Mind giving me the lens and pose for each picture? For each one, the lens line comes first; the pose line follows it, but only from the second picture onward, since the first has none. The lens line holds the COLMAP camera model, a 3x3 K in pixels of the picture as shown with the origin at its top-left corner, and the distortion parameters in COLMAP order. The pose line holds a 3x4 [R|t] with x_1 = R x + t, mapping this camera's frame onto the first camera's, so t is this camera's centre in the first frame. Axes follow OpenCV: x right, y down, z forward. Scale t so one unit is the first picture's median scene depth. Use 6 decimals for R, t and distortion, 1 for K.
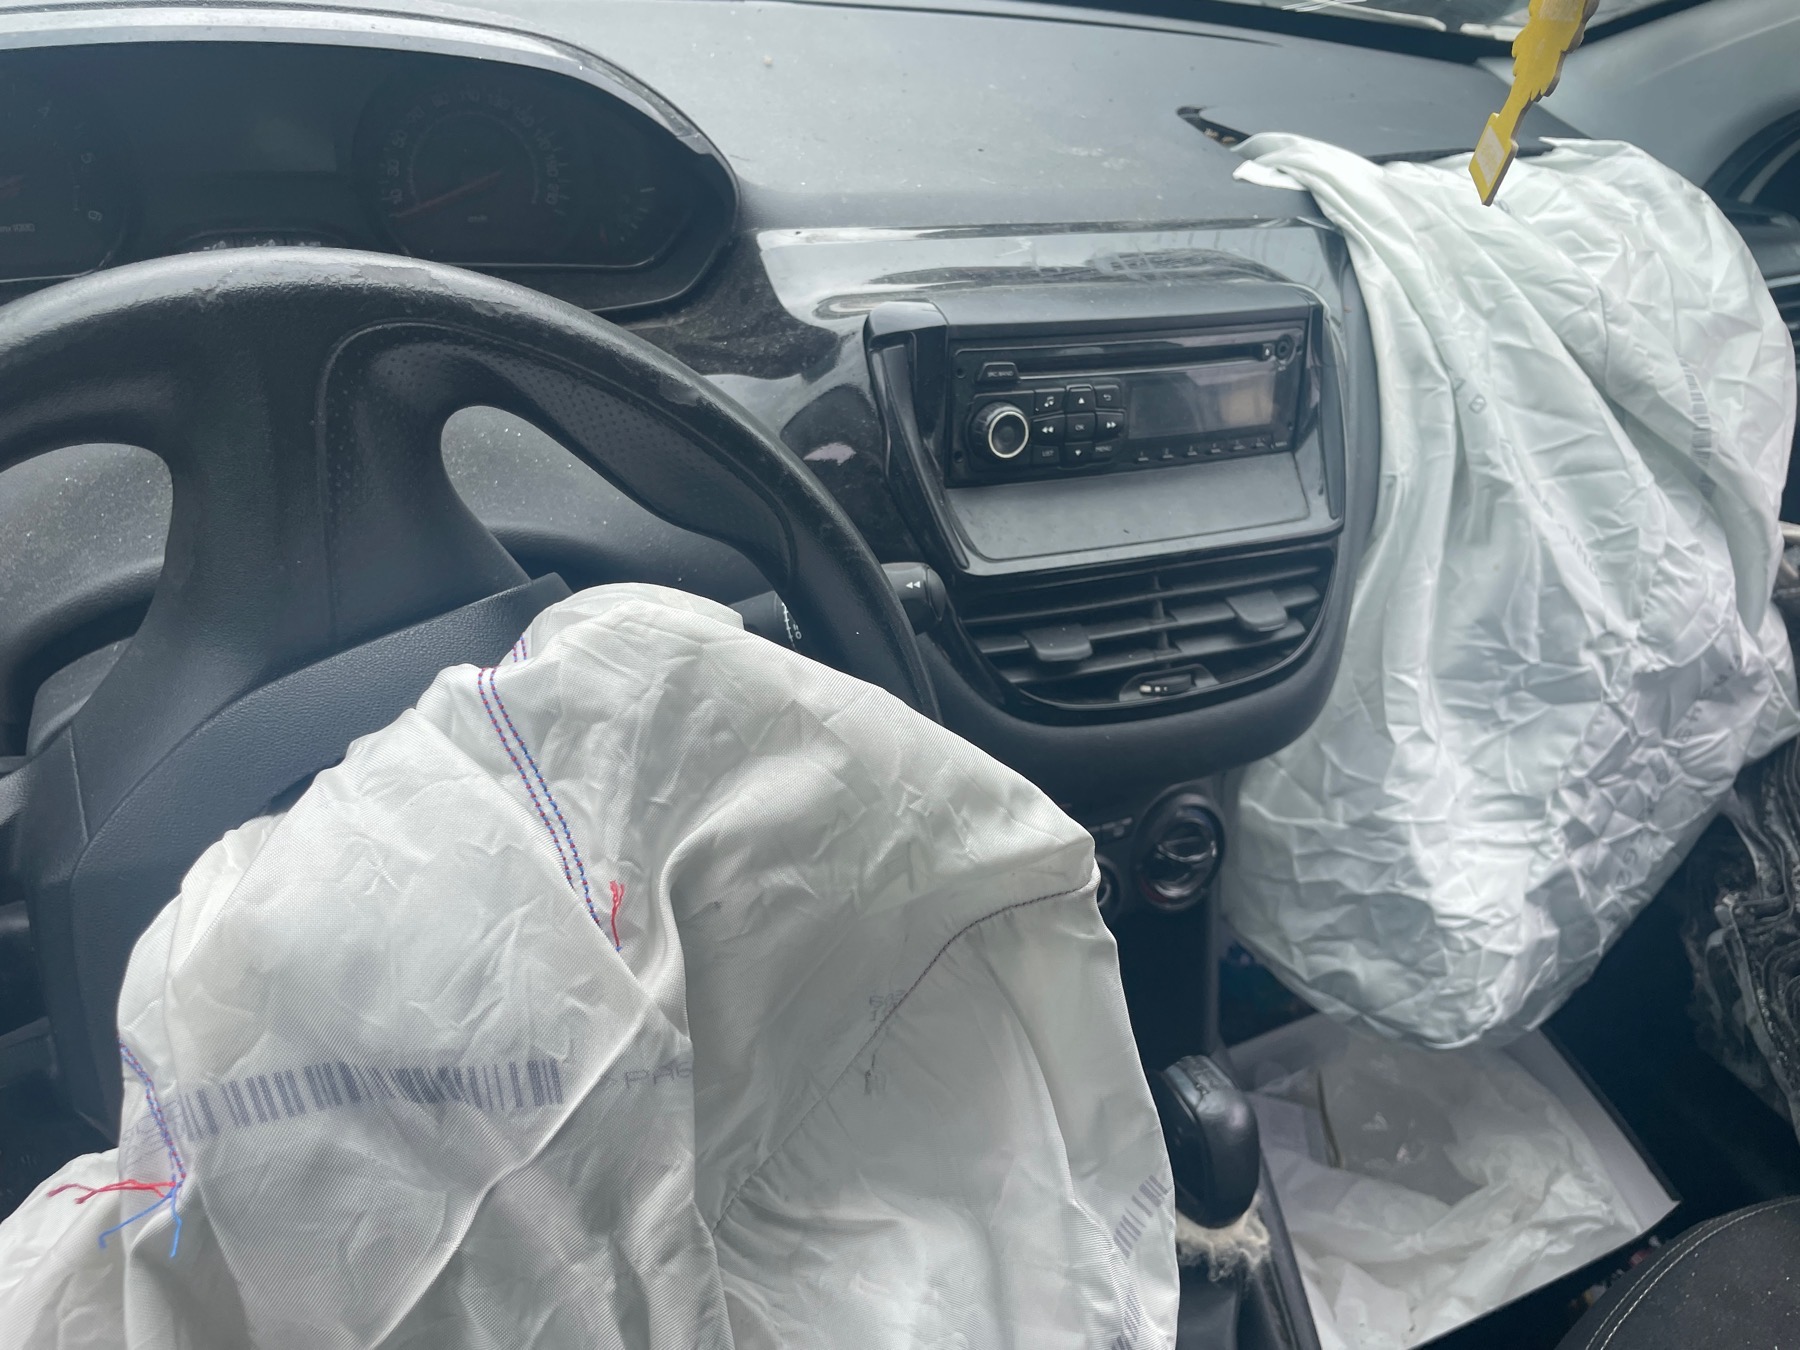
lens RADIAL K [[1354.7, 0, 891.8], [0, 1354.7, 689.1], [0, 0, 1]] dist [0.079217, -0.106909]
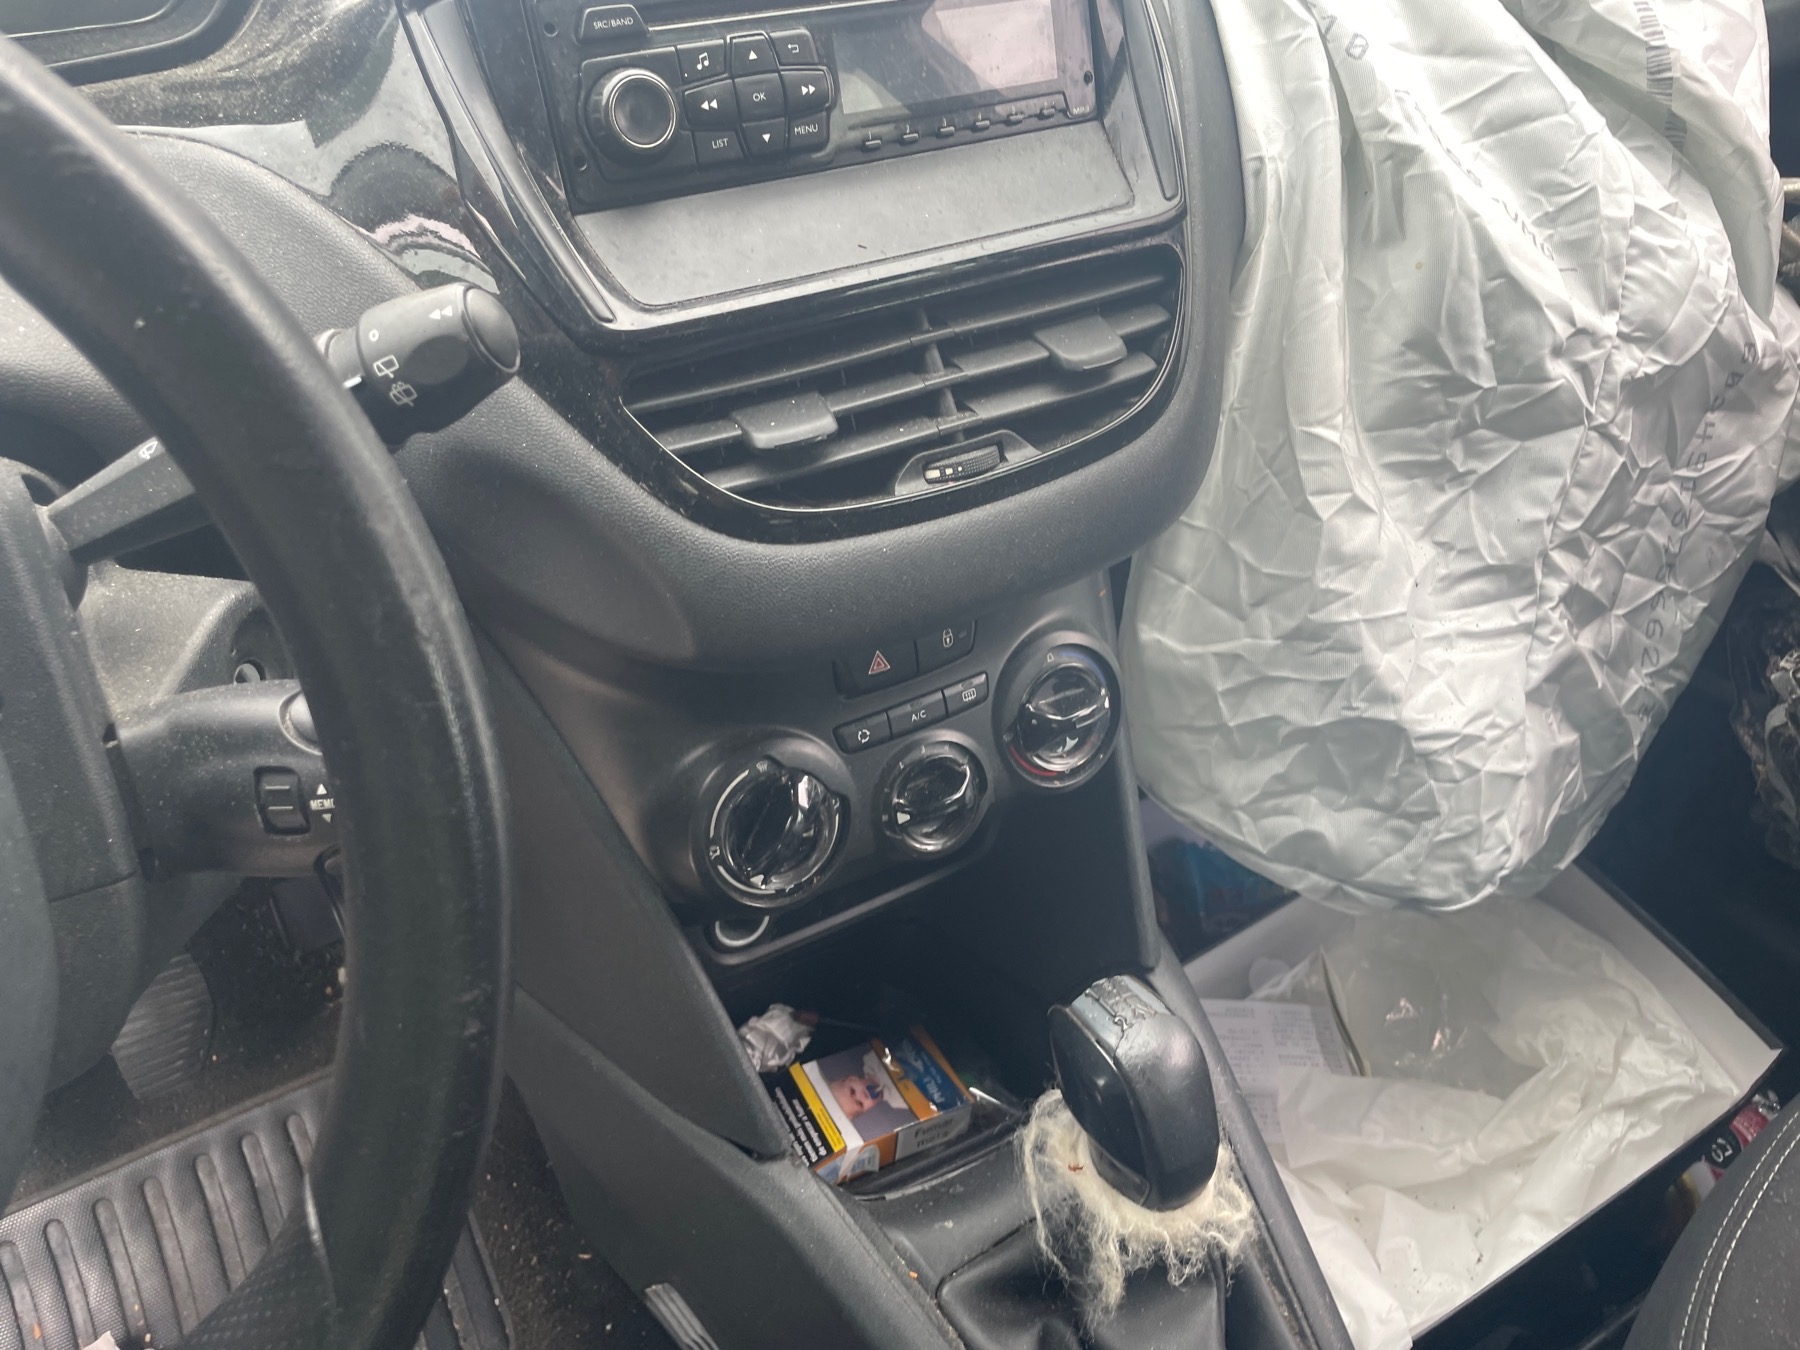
lens RADIAL K [[1373.6, 0, 896.0], [0, 1373.6, 654.2], [0, 0, 1]] dist [0.081117, -0.117564]
pose [[0.986419, -0.164203, 0.003846, 0.118705], [0.164150, 0.986370, 0.011398, 0.062606], [-0.005666, -0.010612, 0.999928, 0.233887]]
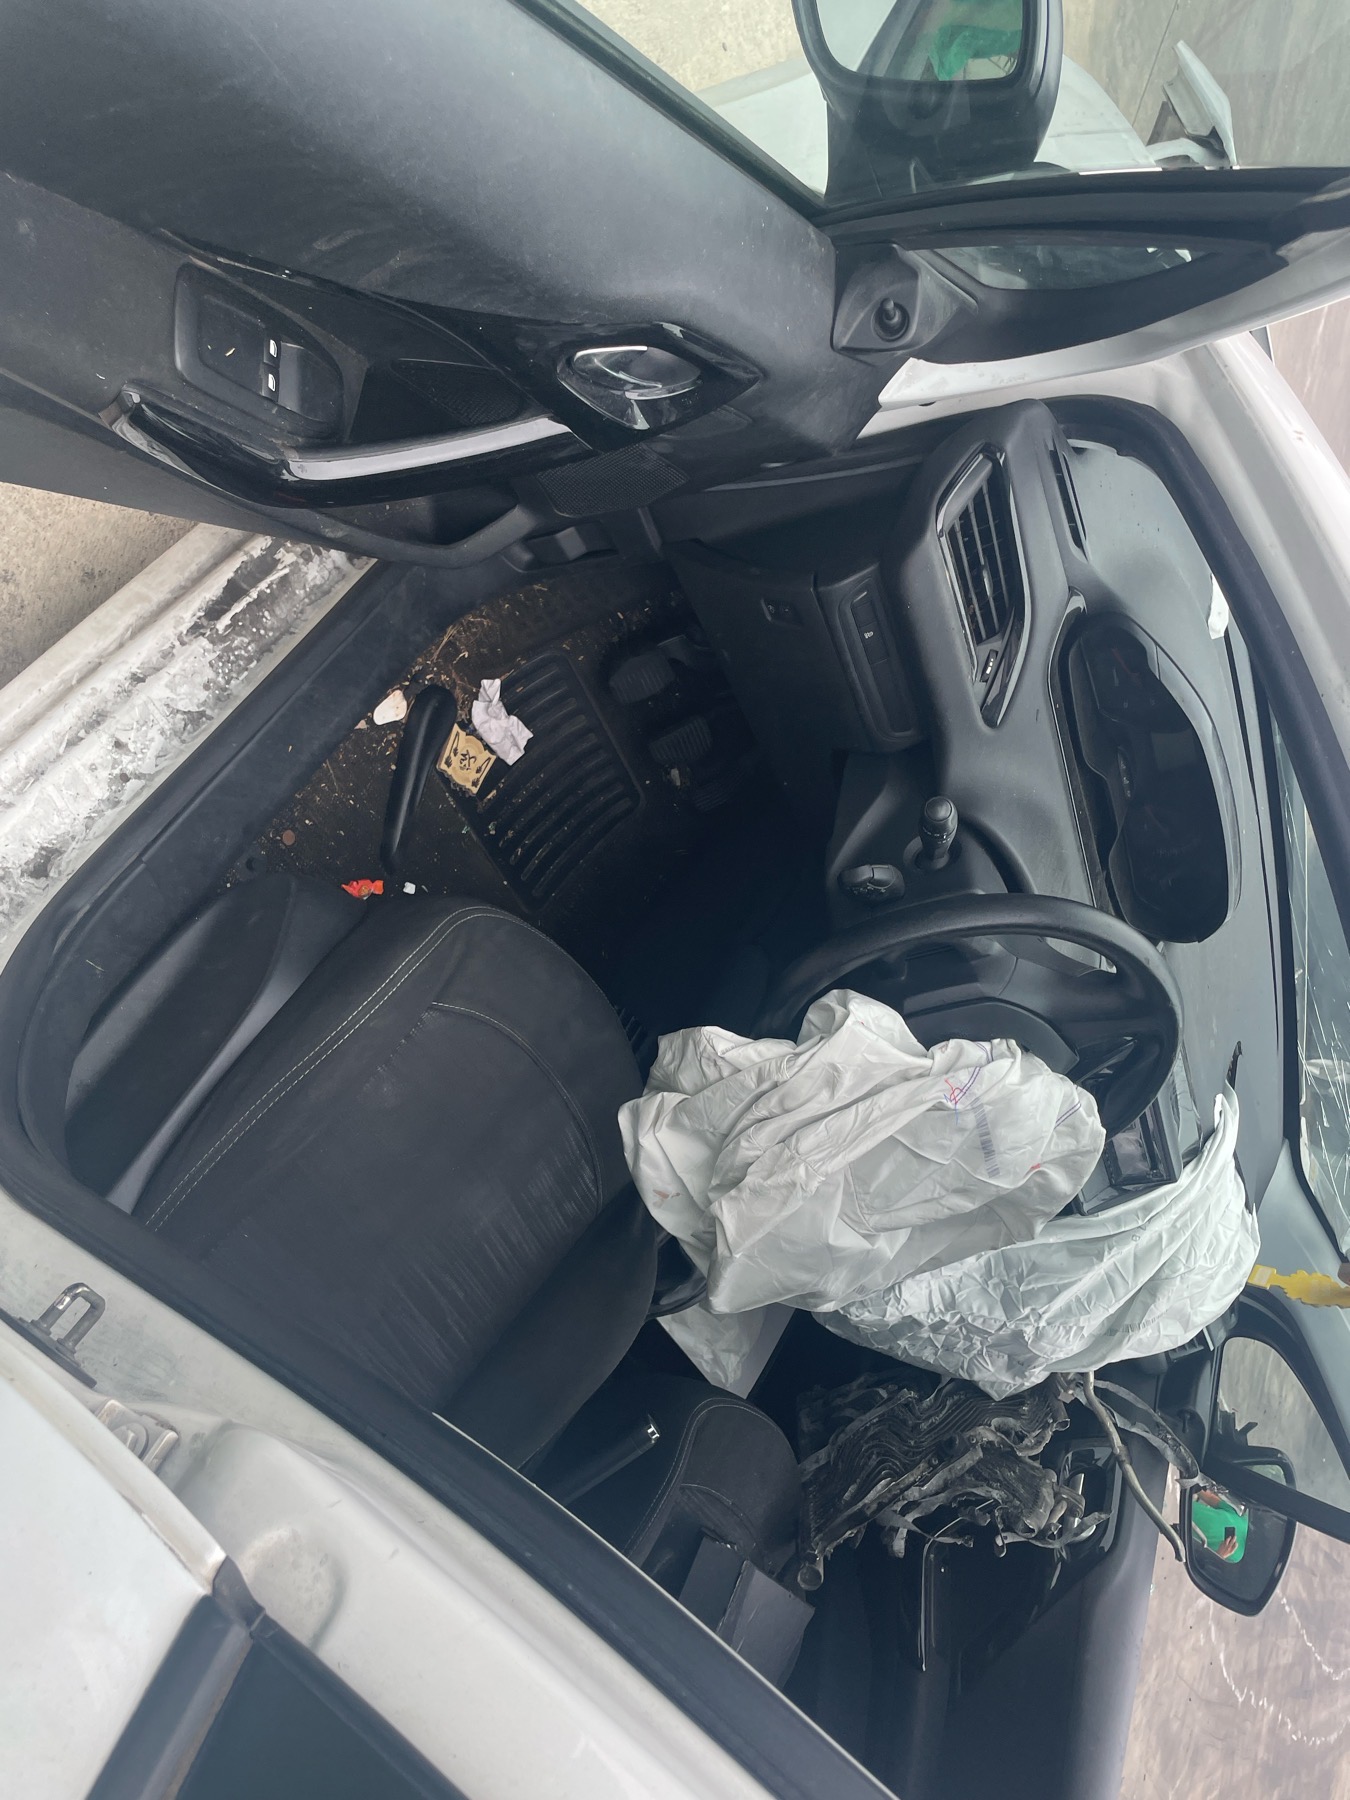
lens RADIAL K [[1373.6, 0, 668.0], [0, 1373.6, 876.4], [0, 0, 1]] dist [0.081117, -0.117564]
pose [[0.261318, 0.933210, 0.246640, -0.791665], [-0.962141, 0.272330, -0.011013, 0.350510], [-0.077445, -0.234425, 0.969045, -0.879301]]
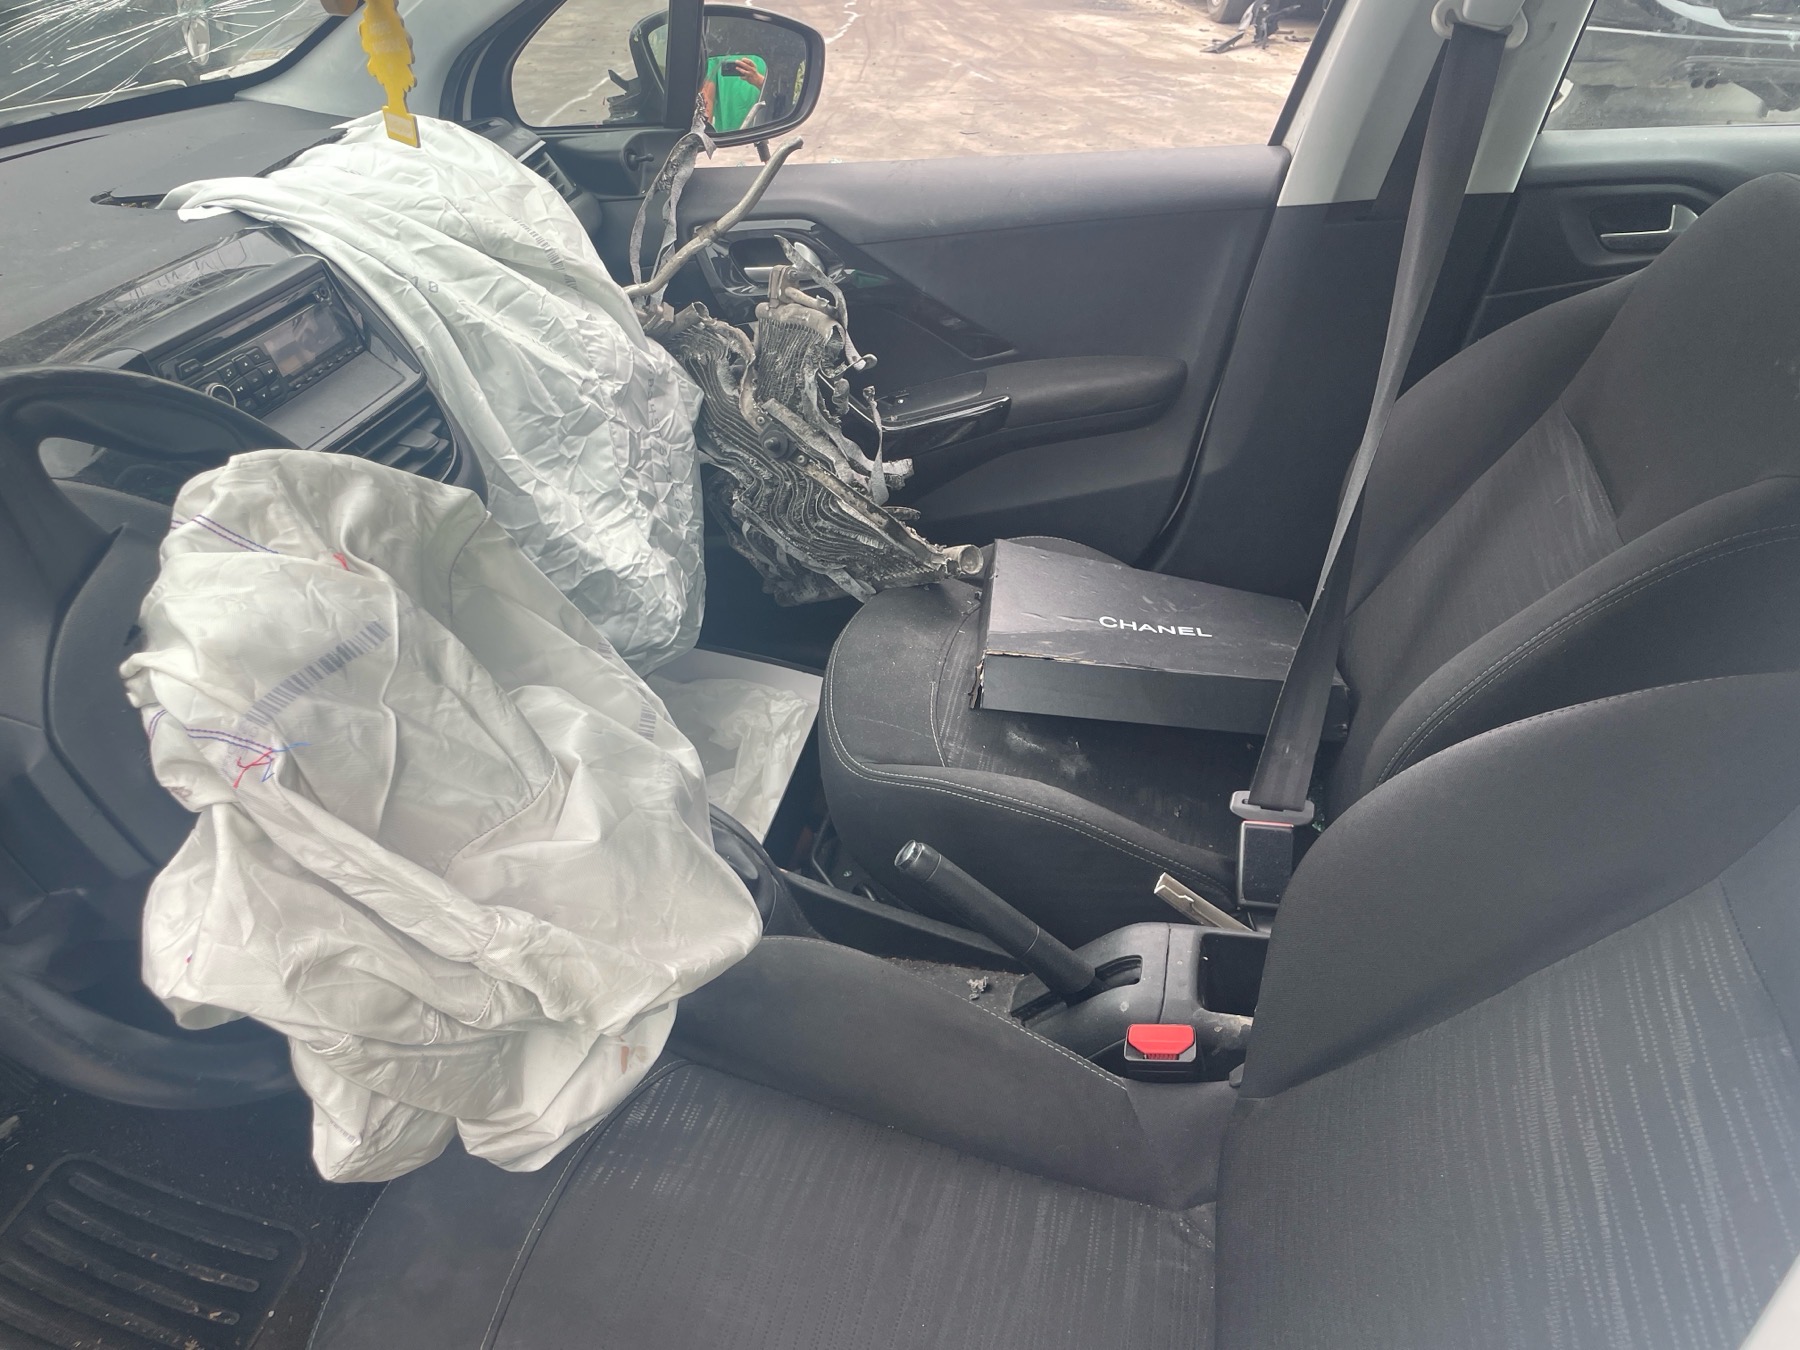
lens RADIAL K [[1366.8, 0, 904.7], [0, 1366.8, 681.8], [0, 0, 1]] dist [0.077345, -0.104237]
pose [[0.598322, -0.560537, 0.572546, -0.379906], [0.567982, 0.800721, 0.190374, 0.147885], [-0.565161, 0.211291, 0.797464, -0.433632]]
